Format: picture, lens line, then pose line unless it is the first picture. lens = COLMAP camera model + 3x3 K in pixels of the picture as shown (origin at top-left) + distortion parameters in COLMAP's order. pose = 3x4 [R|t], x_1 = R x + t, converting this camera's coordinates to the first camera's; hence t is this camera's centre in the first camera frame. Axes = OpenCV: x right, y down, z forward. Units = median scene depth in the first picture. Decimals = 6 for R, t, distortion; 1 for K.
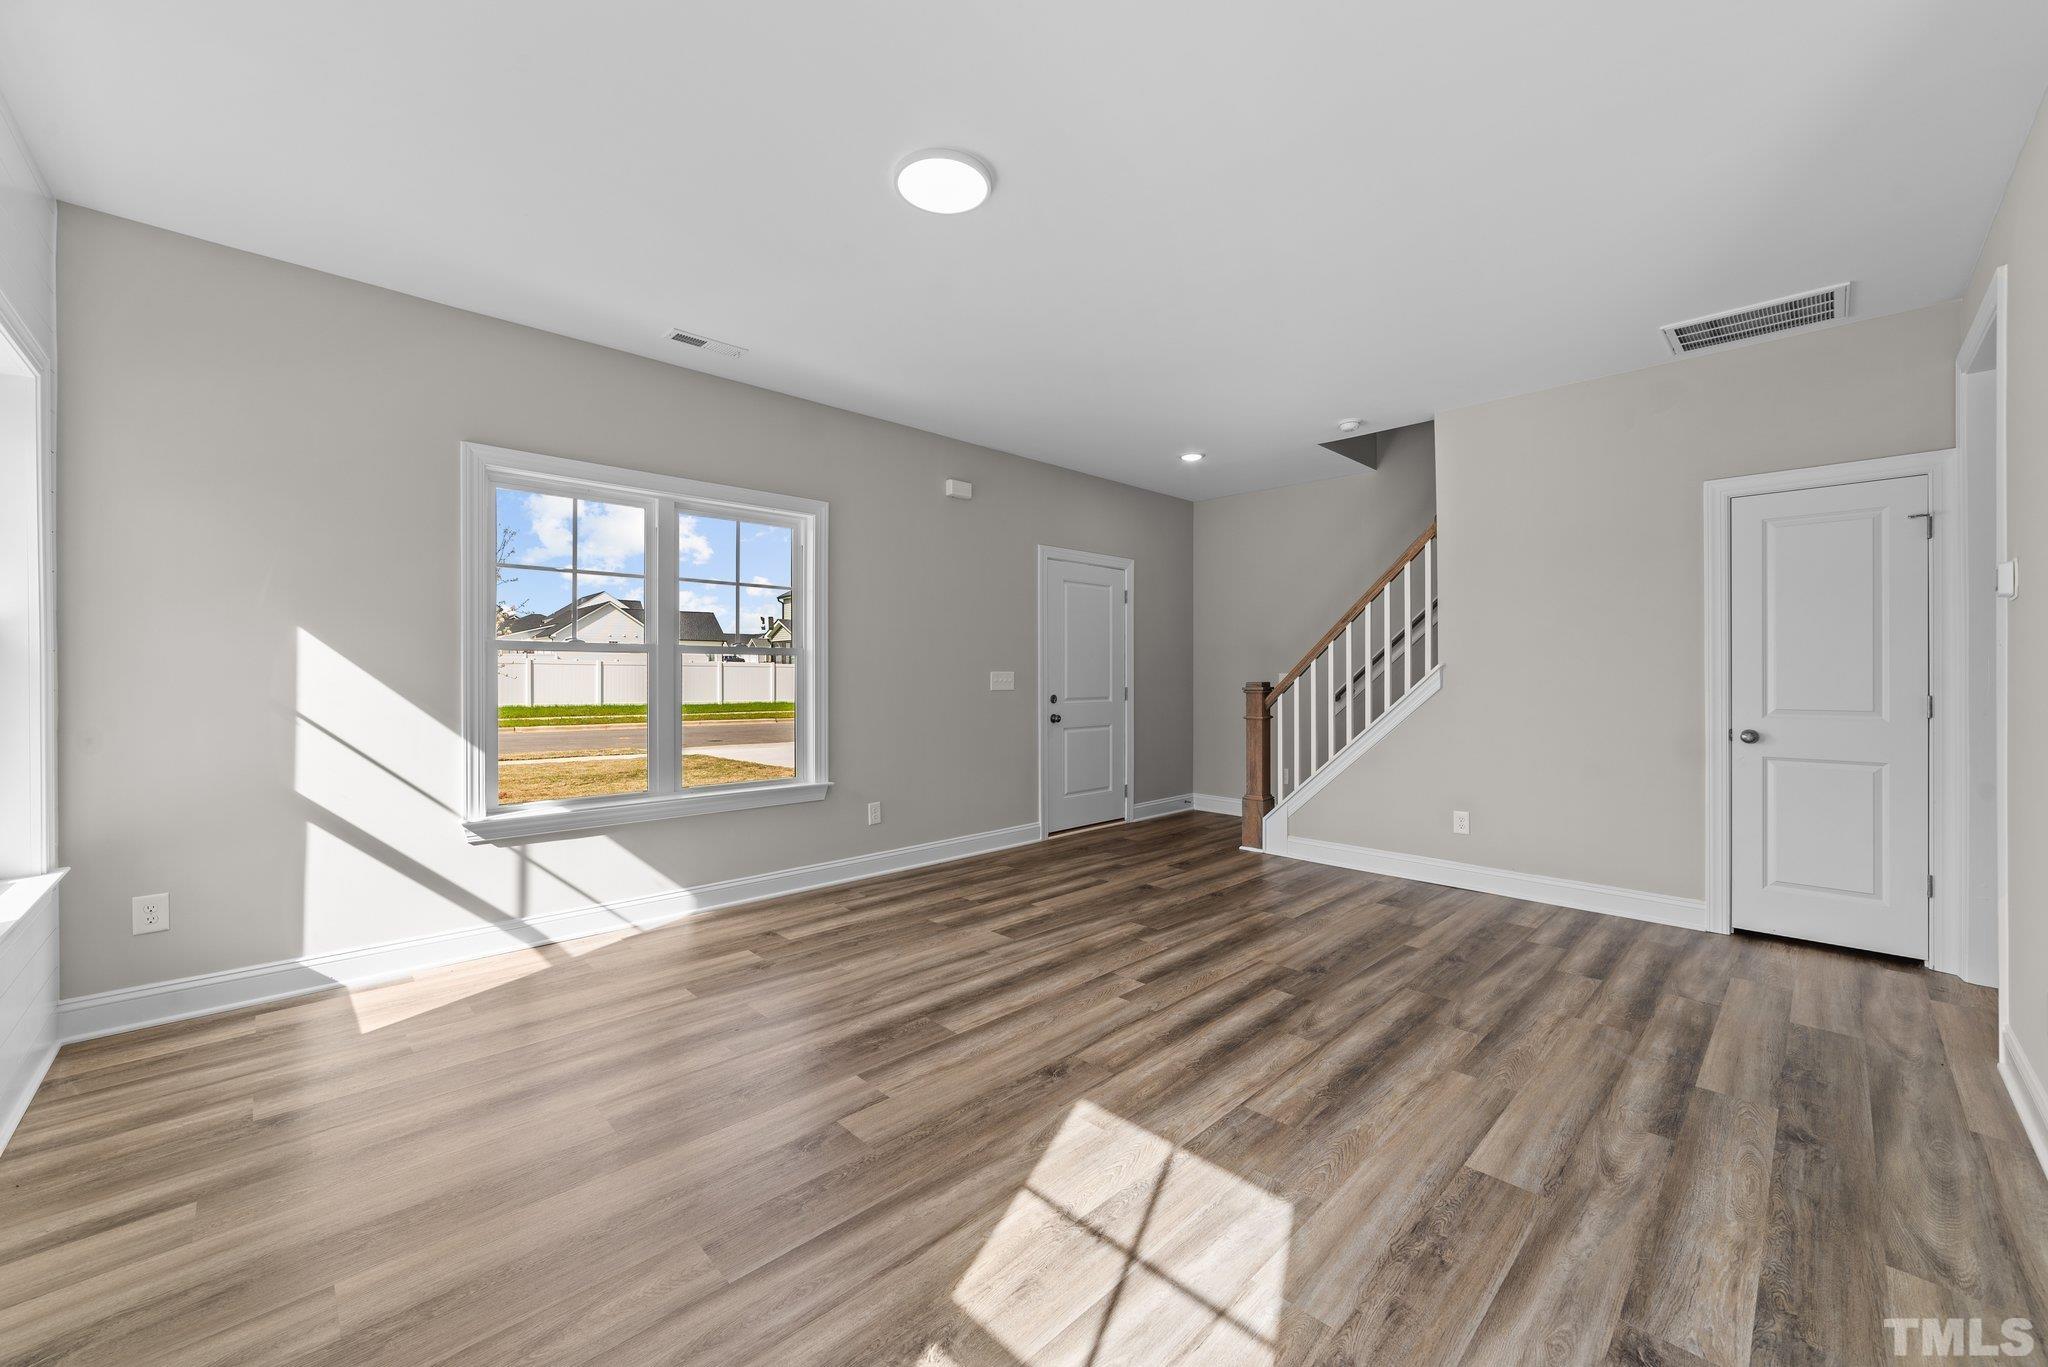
lens RADIAL K [[791.5, 0, 1019.7], [0, 791.5, 683.0], [0, 0, 1]] dist [-0.014909, 0.000704]
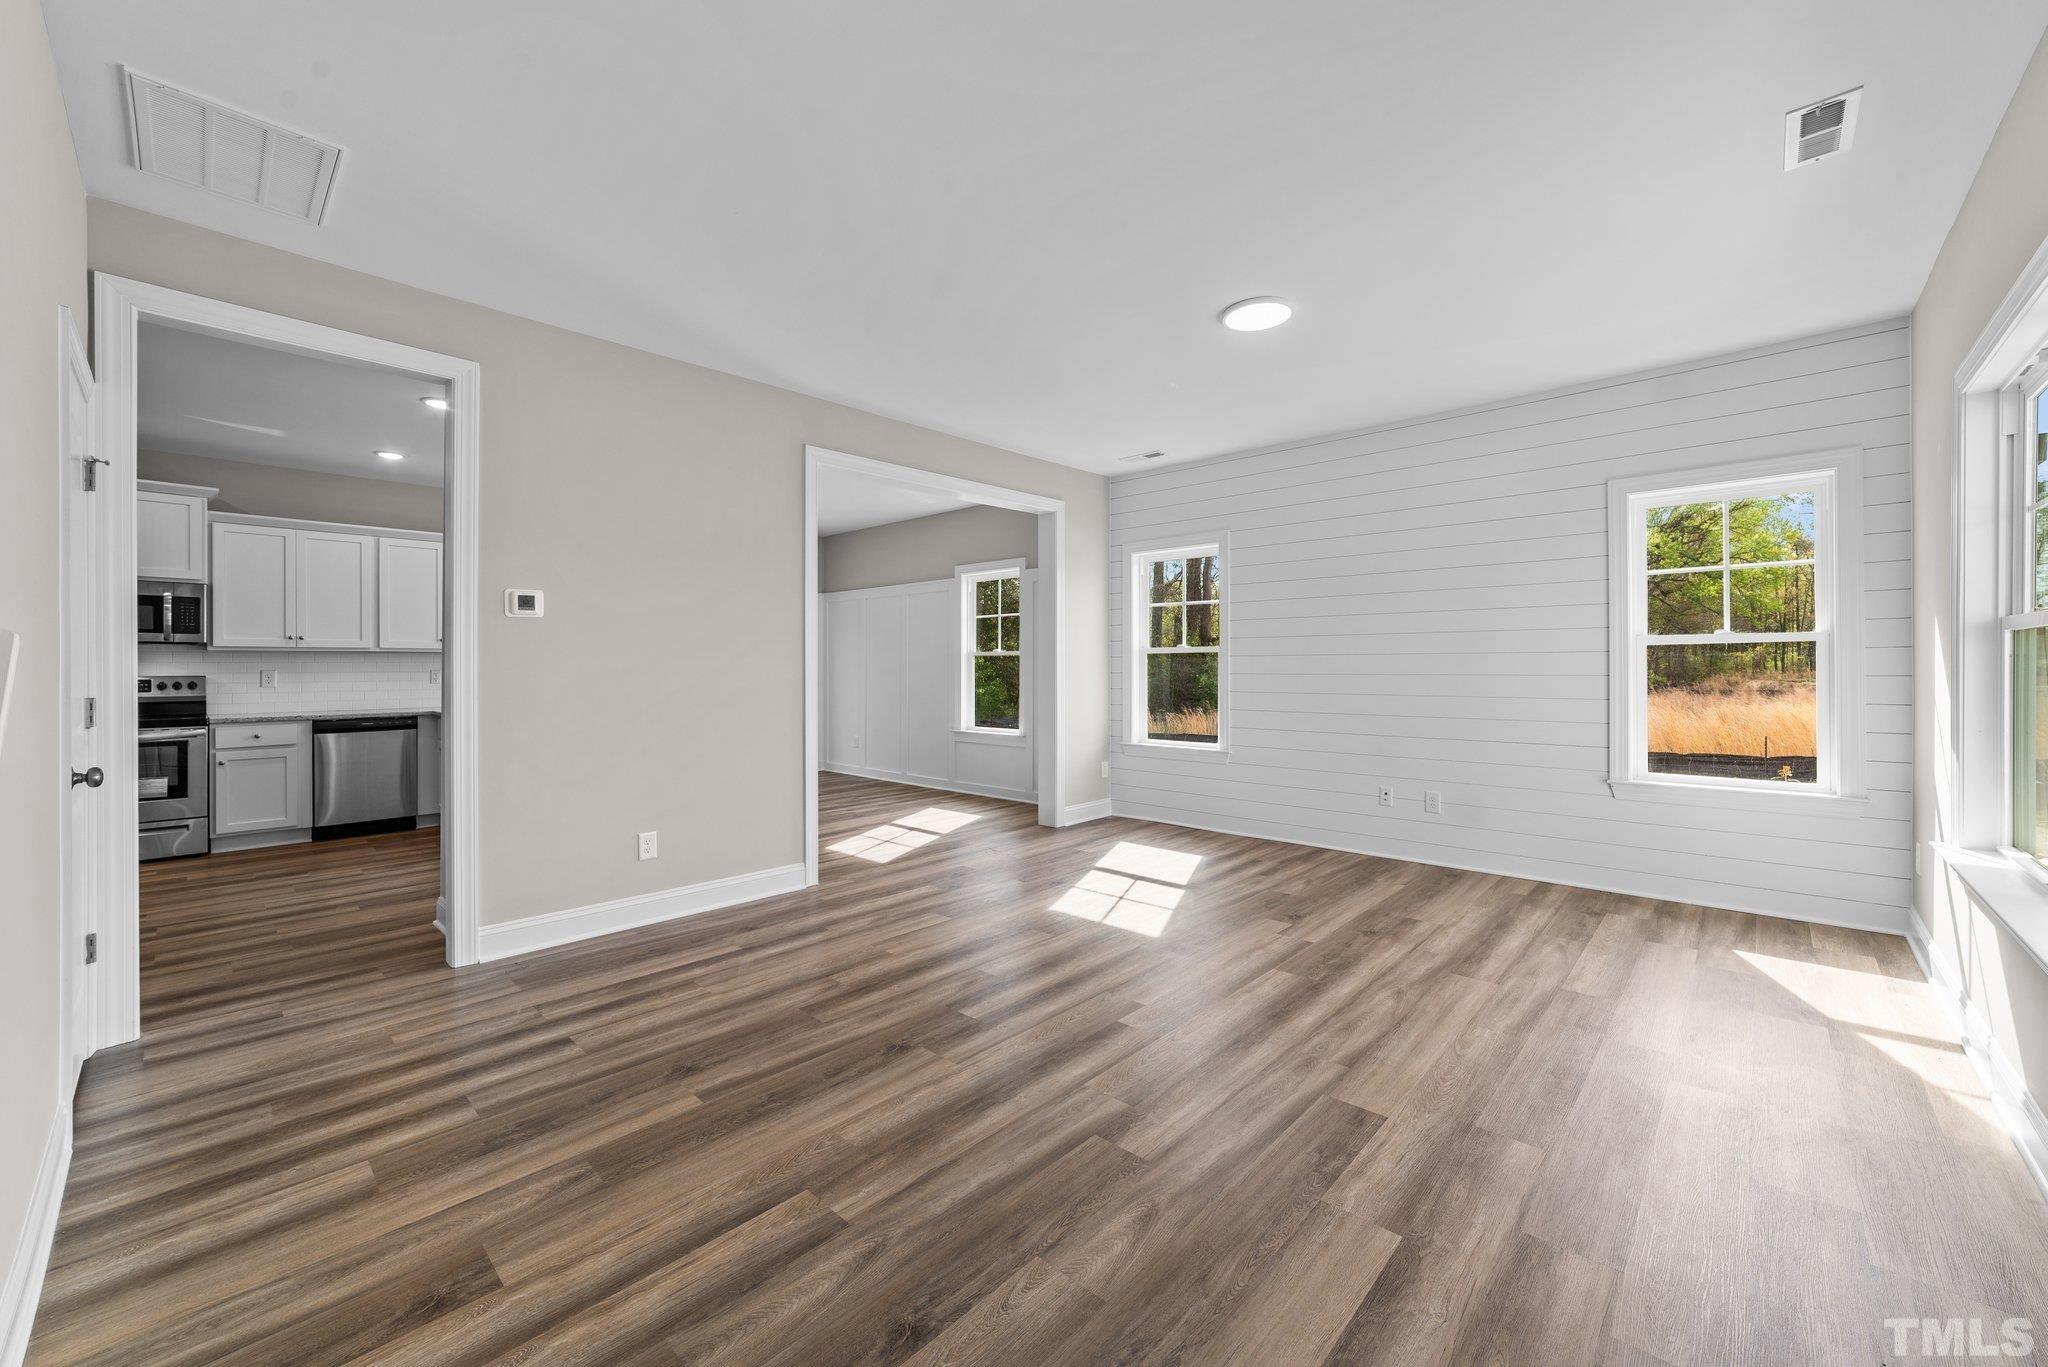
lens RADIAL K [[795.0, 0, 1016.4], [0, 795.0, 672.1], [0, 0, 1]] dist [-0.017655, 0.000240]
pose [[-0.999269, 0.004000, -0.038009, 0.296560], [0.003293, 0.999821, 0.018641, -0.021612], [0.038077, 0.018502, -0.999104, 1.829137]]
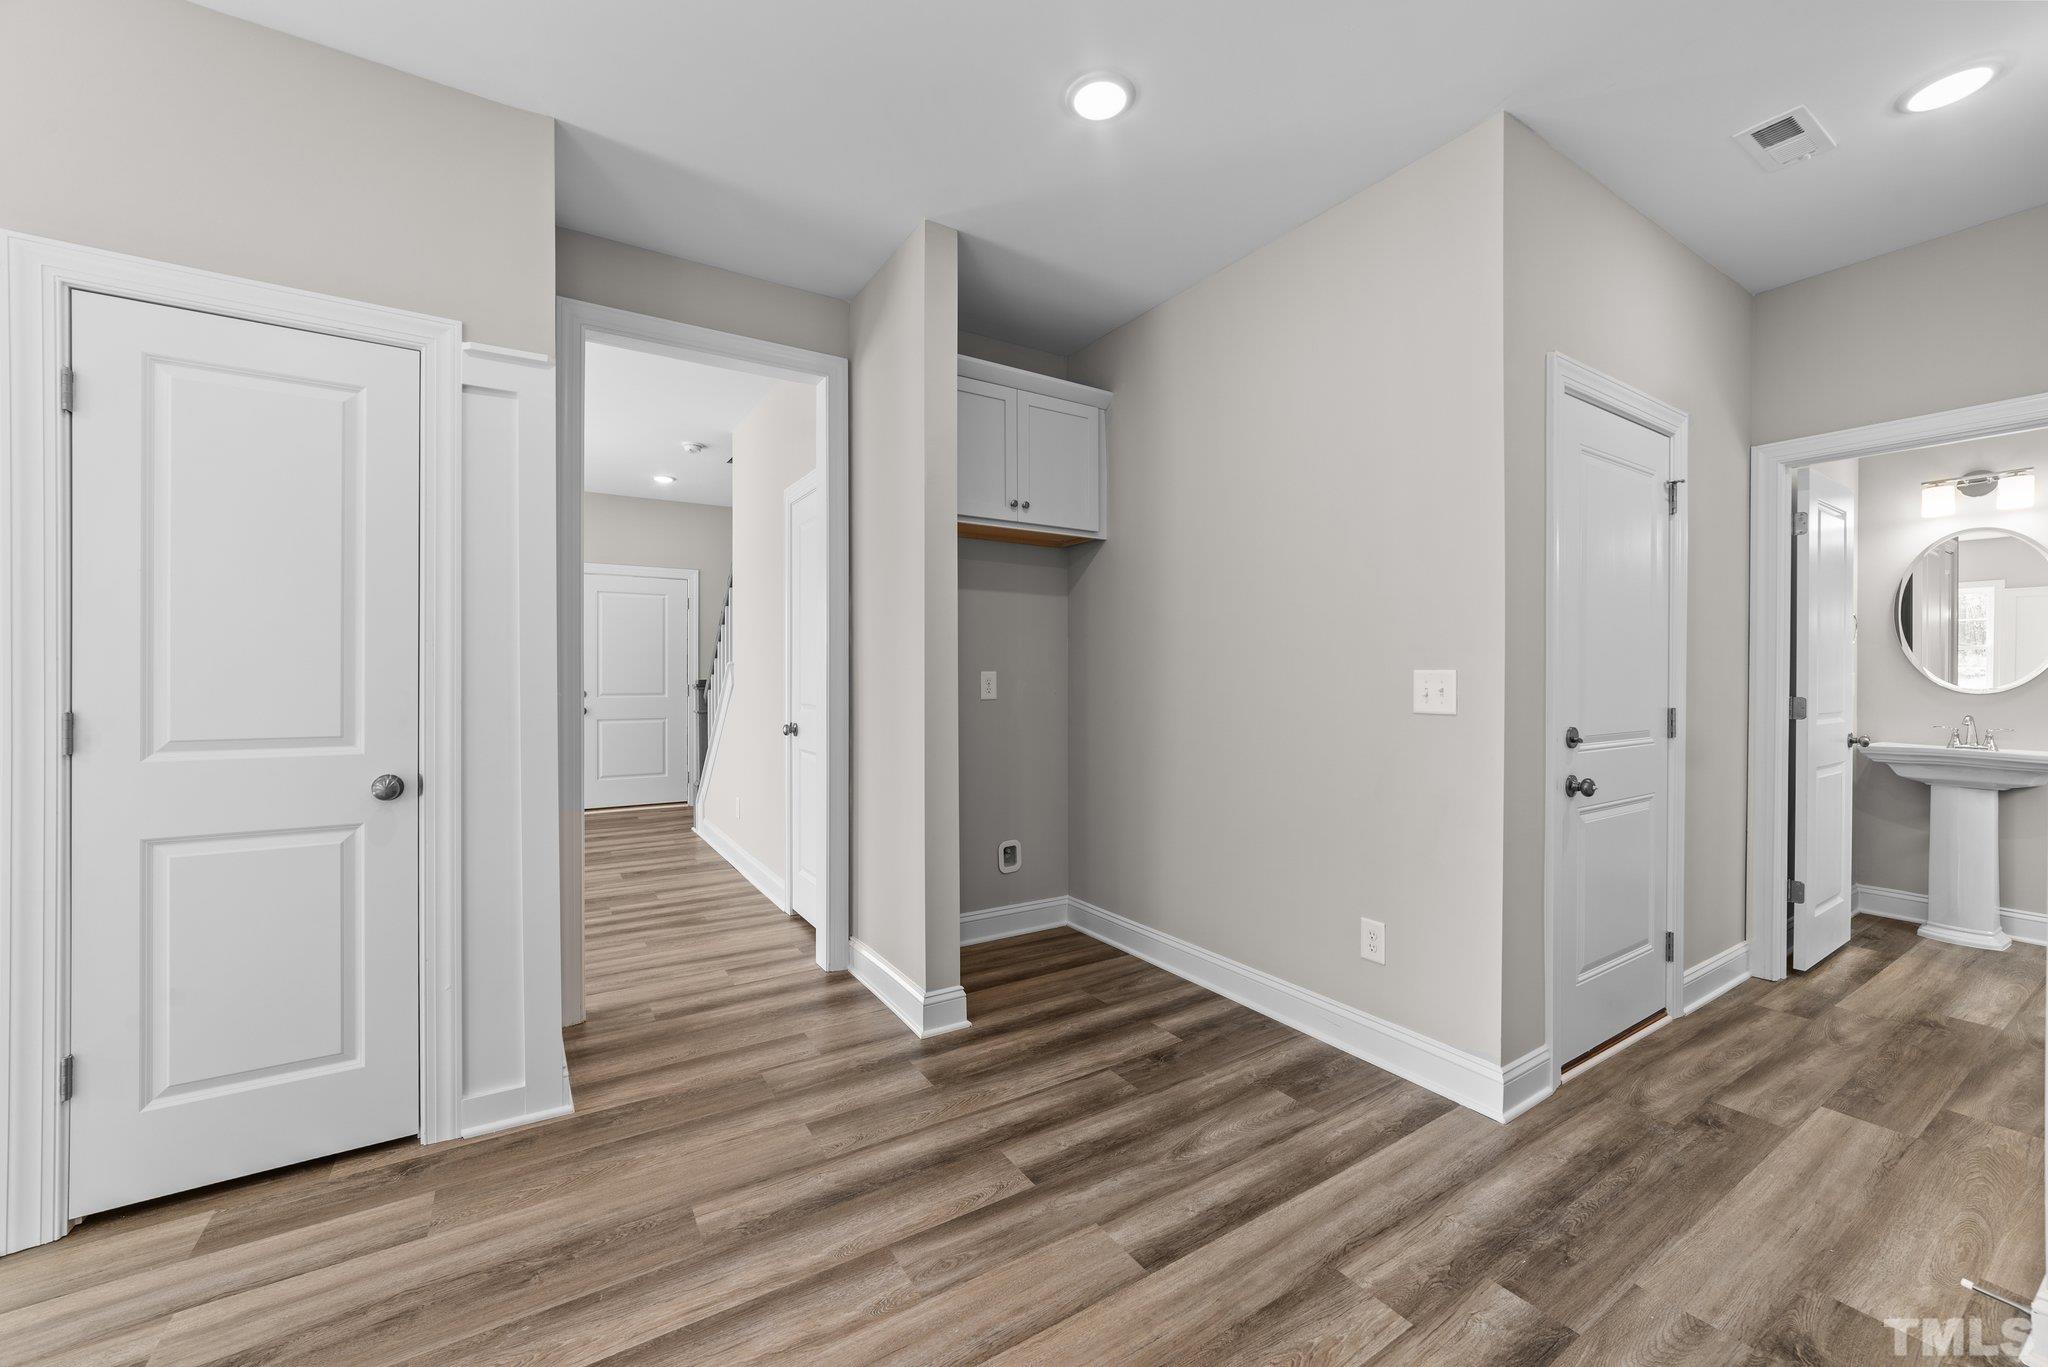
lens RADIAL K [[795.0, 0, 1016.4], [0, 795.0, 672.1], [0, 0, 1]] dist [-0.017655, 0.000240]
pose [[0.977730, 0.003918, -0.209831, 1.666948], [-0.005083, 0.999975, -0.005012, -0.013837], [0.209806, 0.005967, 0.977725, 0.004253]]
